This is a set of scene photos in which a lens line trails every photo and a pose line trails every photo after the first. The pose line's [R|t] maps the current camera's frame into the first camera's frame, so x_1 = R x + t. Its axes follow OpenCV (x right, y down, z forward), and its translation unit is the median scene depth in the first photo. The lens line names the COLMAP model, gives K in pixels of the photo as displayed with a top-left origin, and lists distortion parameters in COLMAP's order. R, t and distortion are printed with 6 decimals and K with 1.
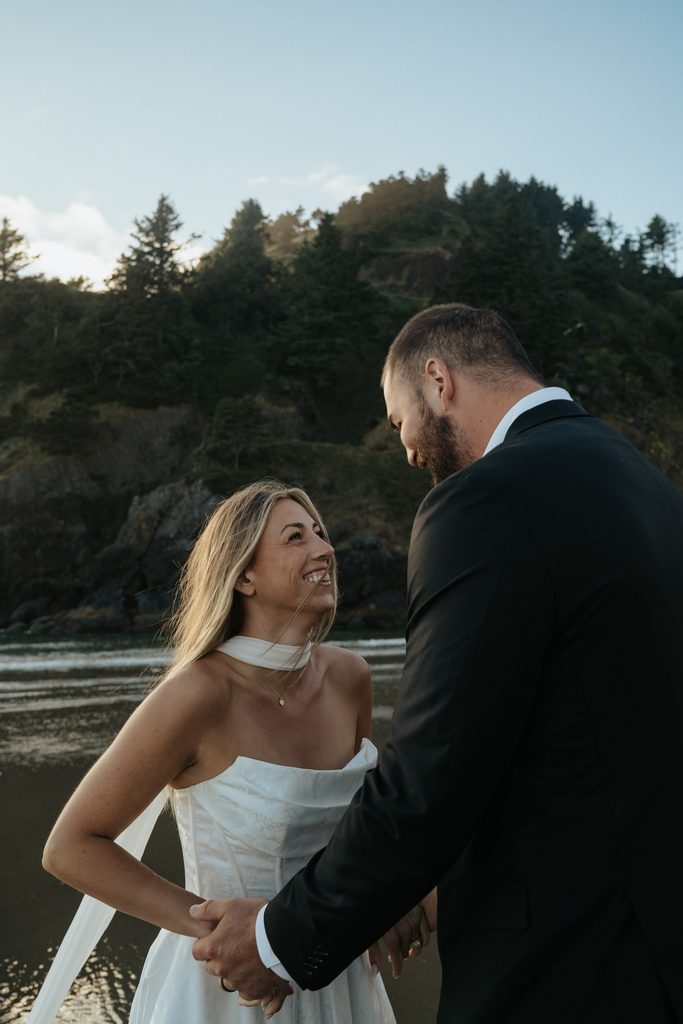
lens RADIAL K [[1028.7, 0, 341.5], [0, 1028.7, 512.0], [0, 0, 1]] dist [-0.025832, 0.233932]
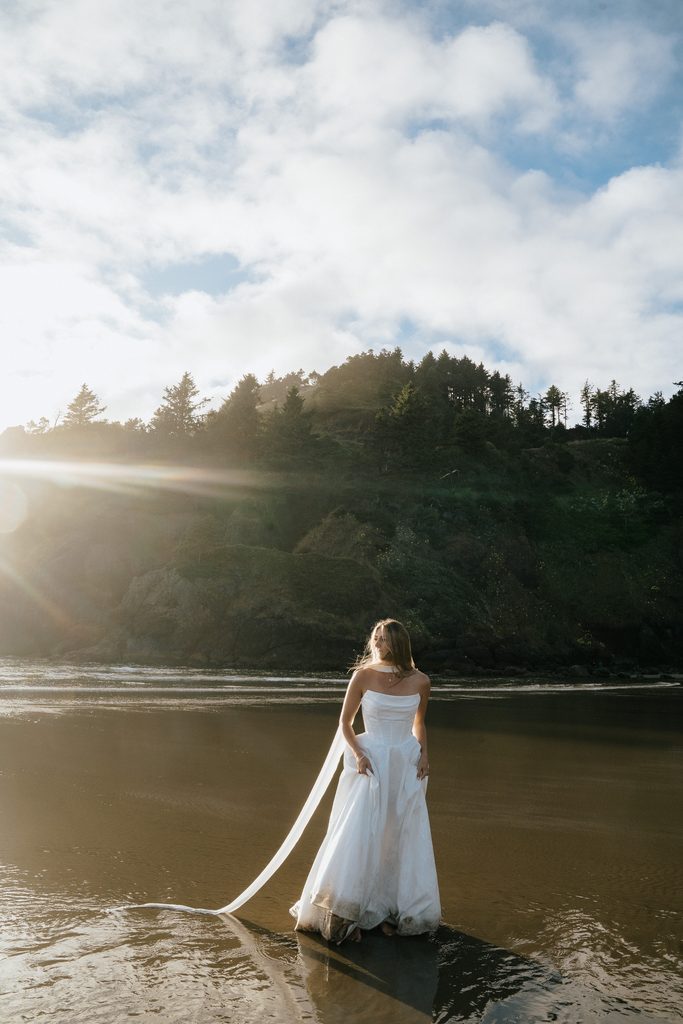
lens RADIAL K [[781.9, 0, 341.5], [0, 781.9, 512.0], [0, 0, 1]] dist [-0.111173, 0.000721]
pose [[0.999077, 0.040914, -0.013060, 0.085389], [-0.041936, 0.994956, -0.091121, -0.012995], [0.009266, 0.091585, 0.995754, -0.121073]]
